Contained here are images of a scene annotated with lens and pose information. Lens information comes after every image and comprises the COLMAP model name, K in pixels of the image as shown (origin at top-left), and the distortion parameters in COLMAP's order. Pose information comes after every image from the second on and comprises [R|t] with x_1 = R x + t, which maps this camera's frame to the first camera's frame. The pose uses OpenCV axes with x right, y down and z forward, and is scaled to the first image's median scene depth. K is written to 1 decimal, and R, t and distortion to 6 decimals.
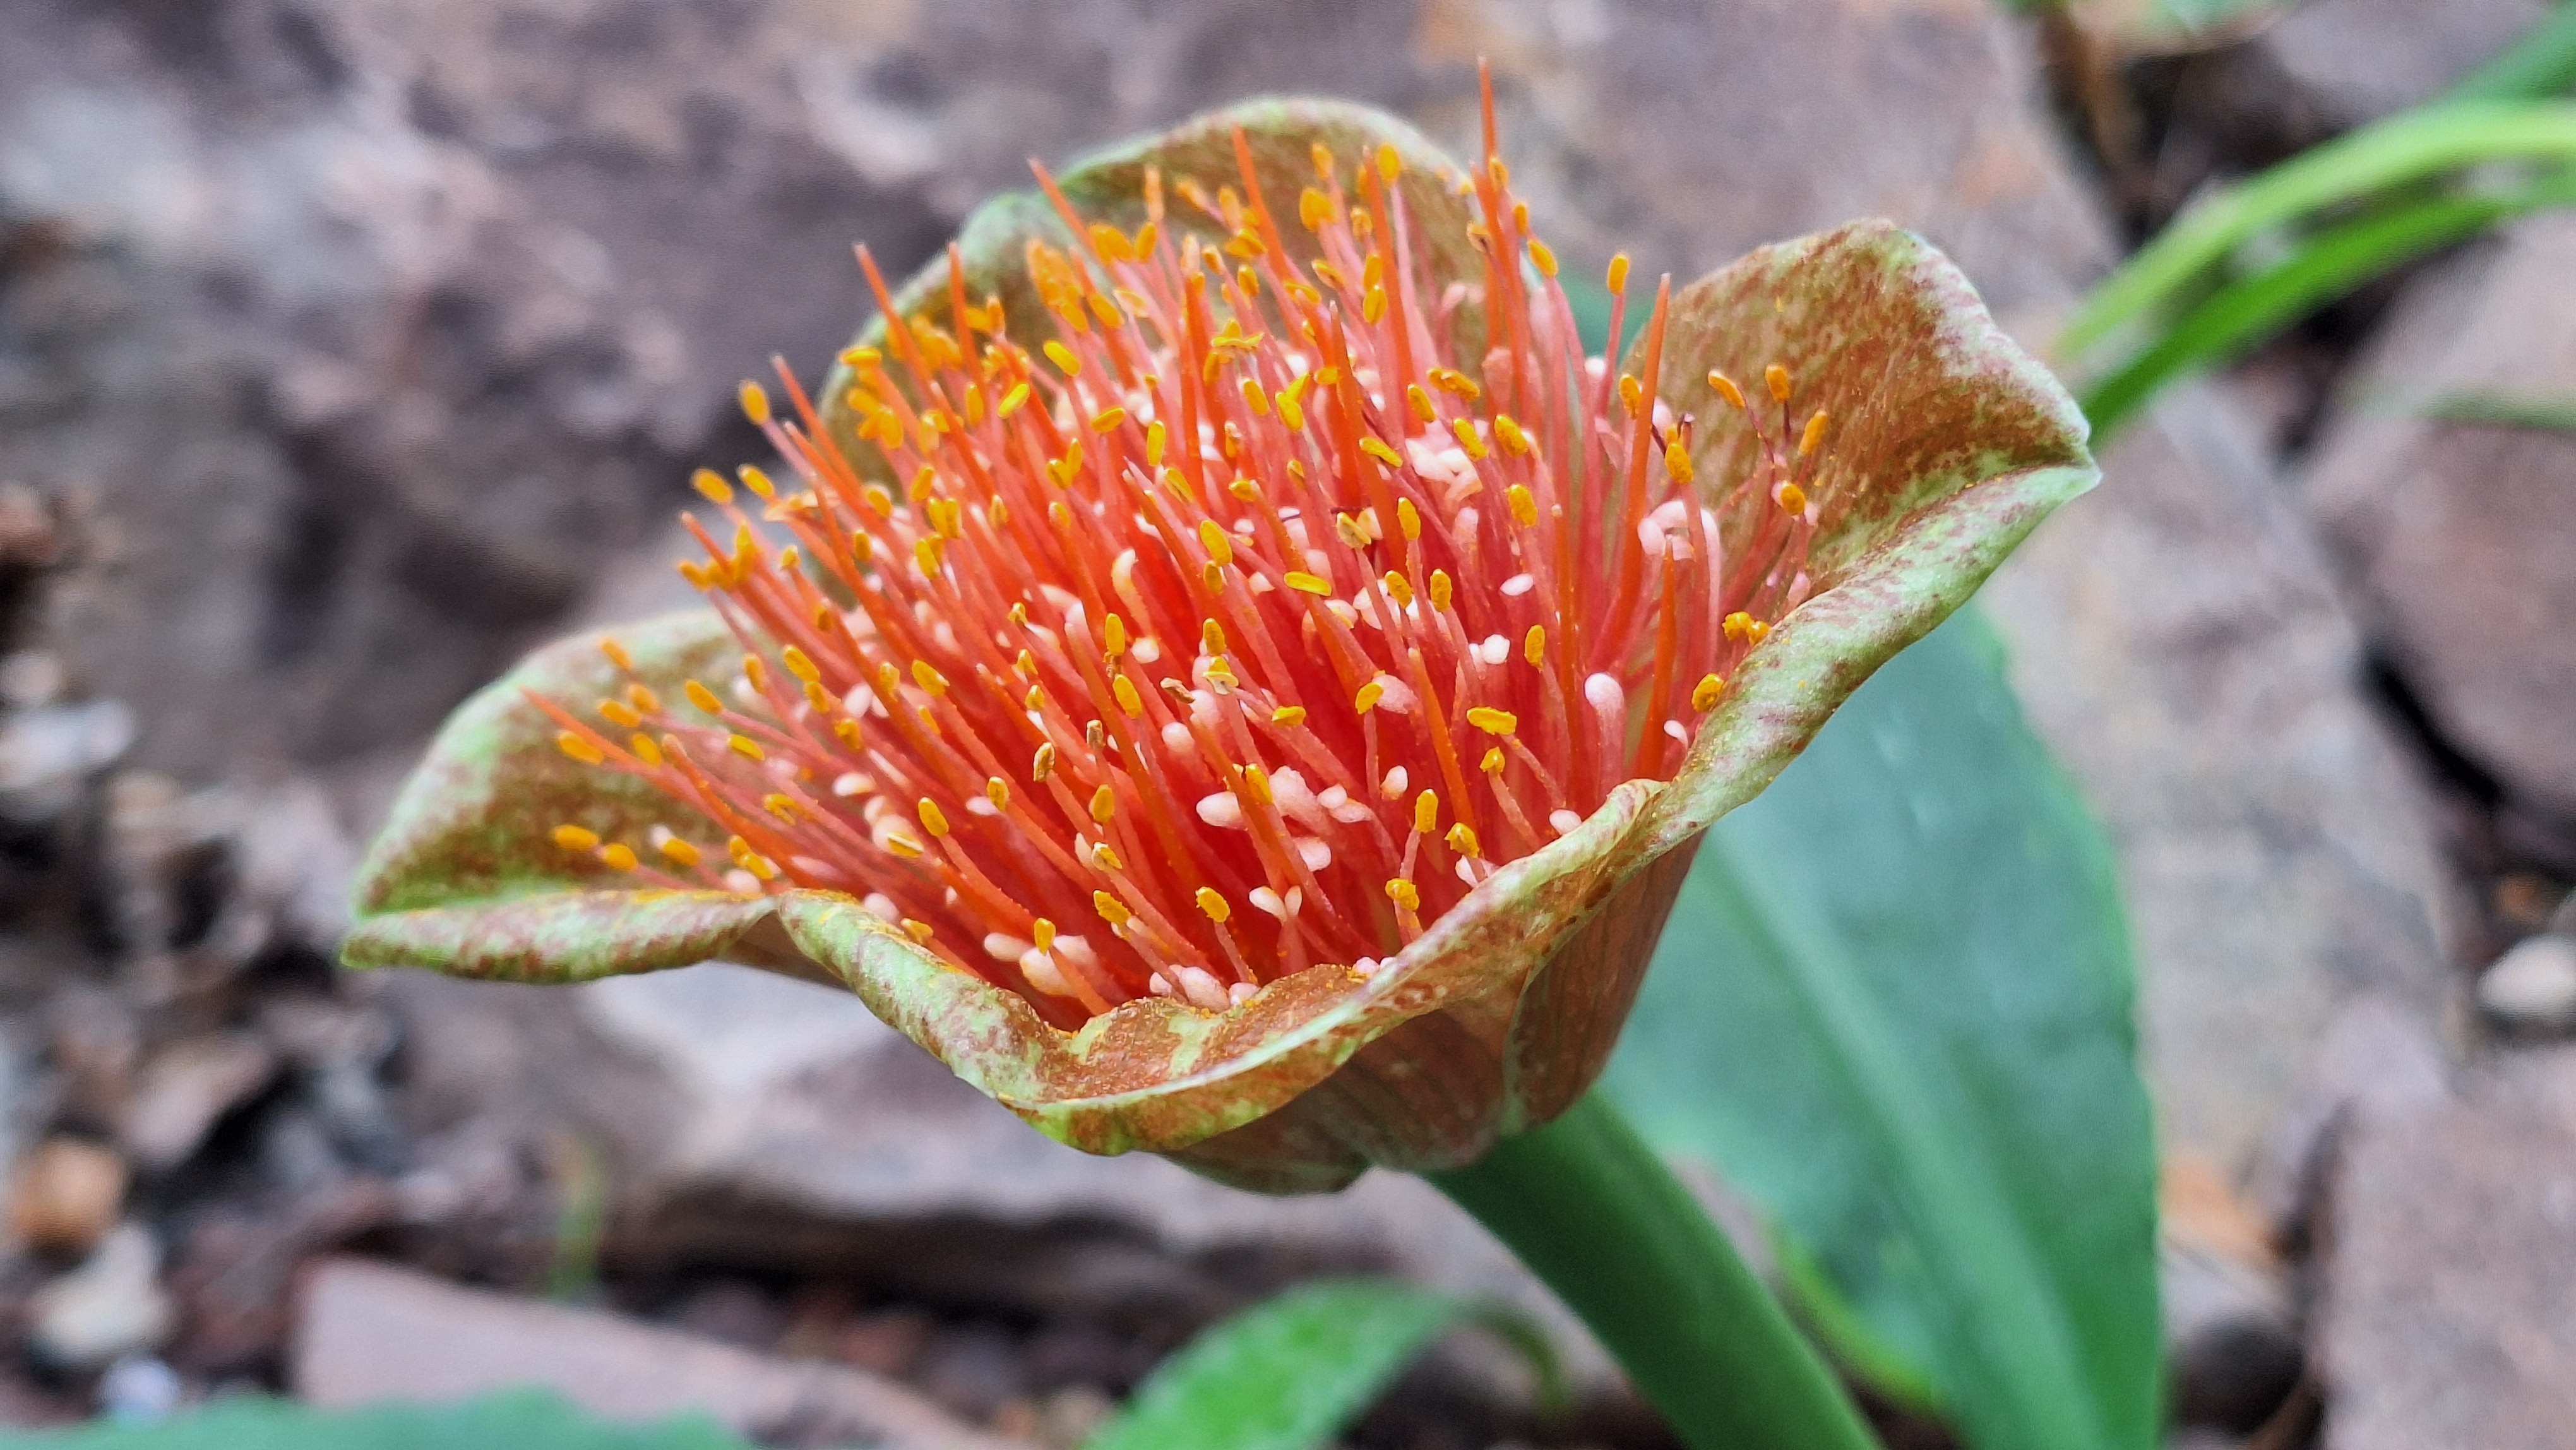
lens RADIAL K [[3432.6, 0, 1311.6], [0, 3432.6, 735.2], [0, 0, 1]] dist [0.025041, 0.000000]
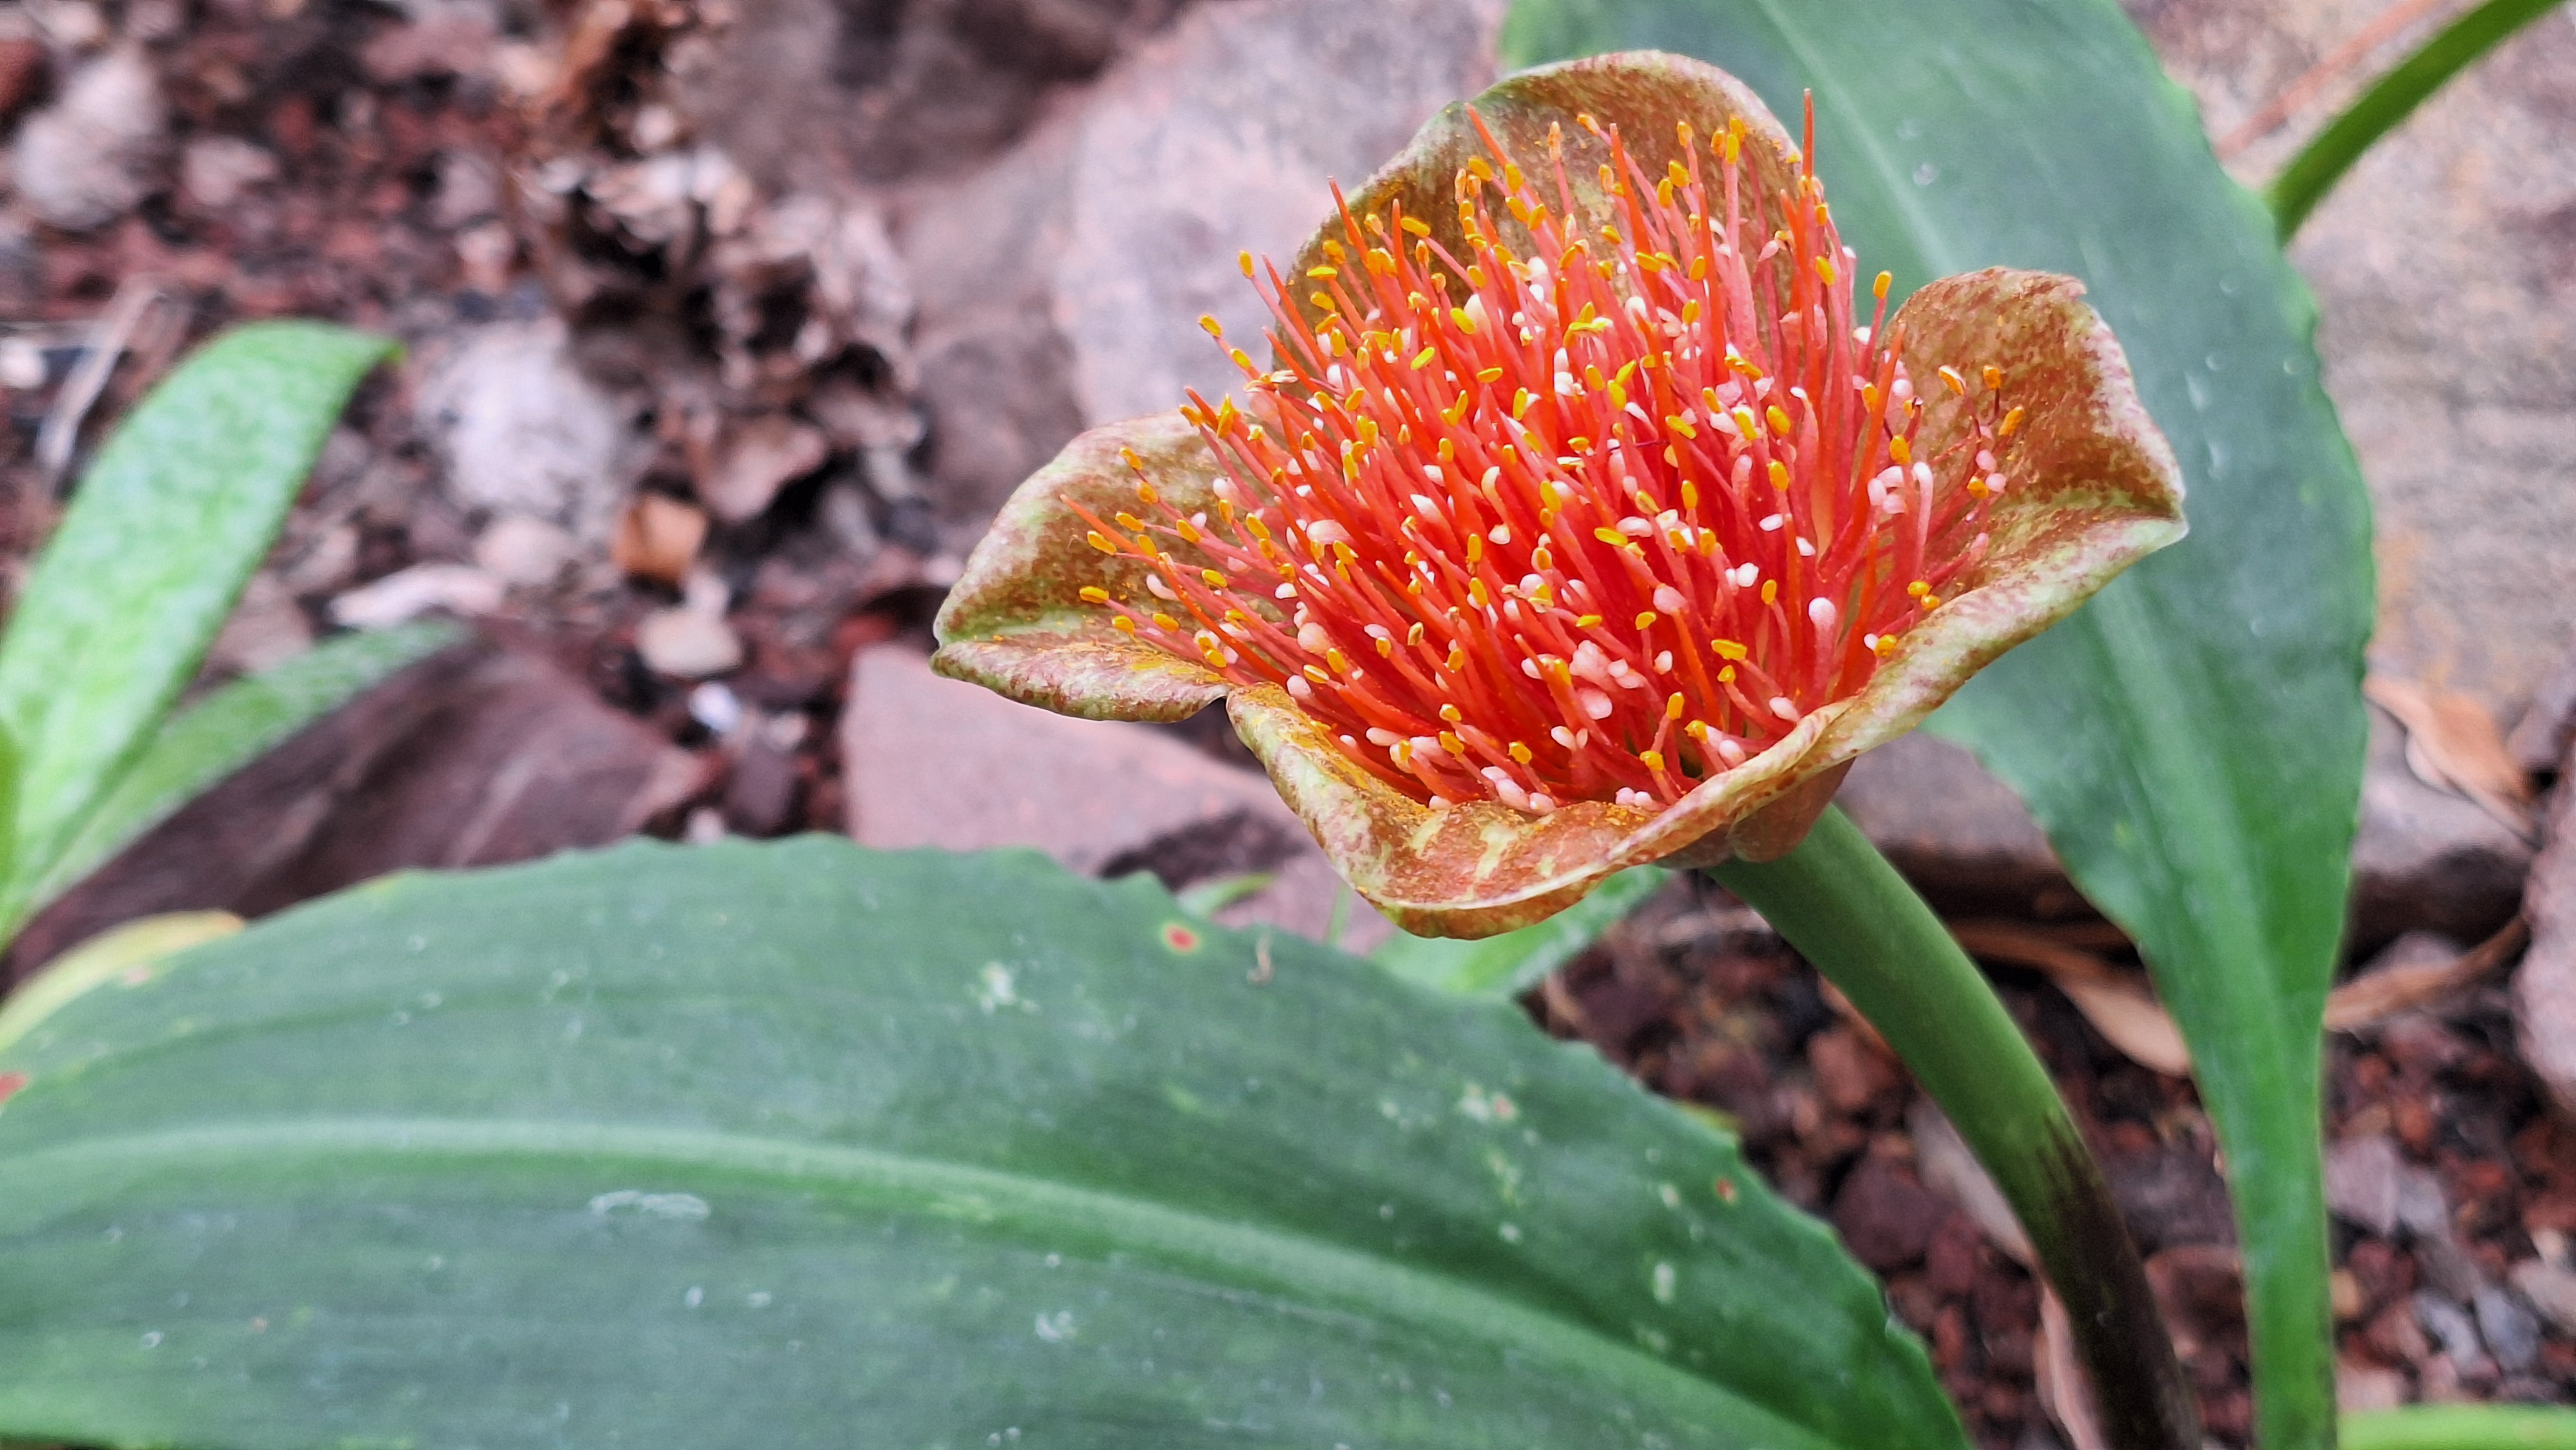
lens RADIAL K [[3432.6, 0, 1276.7], [0, 3432.6, 713.8], [0, 0, 1]] dist [0.025041, 0.000000]
pose [[0.984301, 0.116915, -0.132222, 0.055495], [-0.082710, 0.967334, 0.239632, -0.283935], [0.155919, -0.224934, 0.961818, -0.379048]]
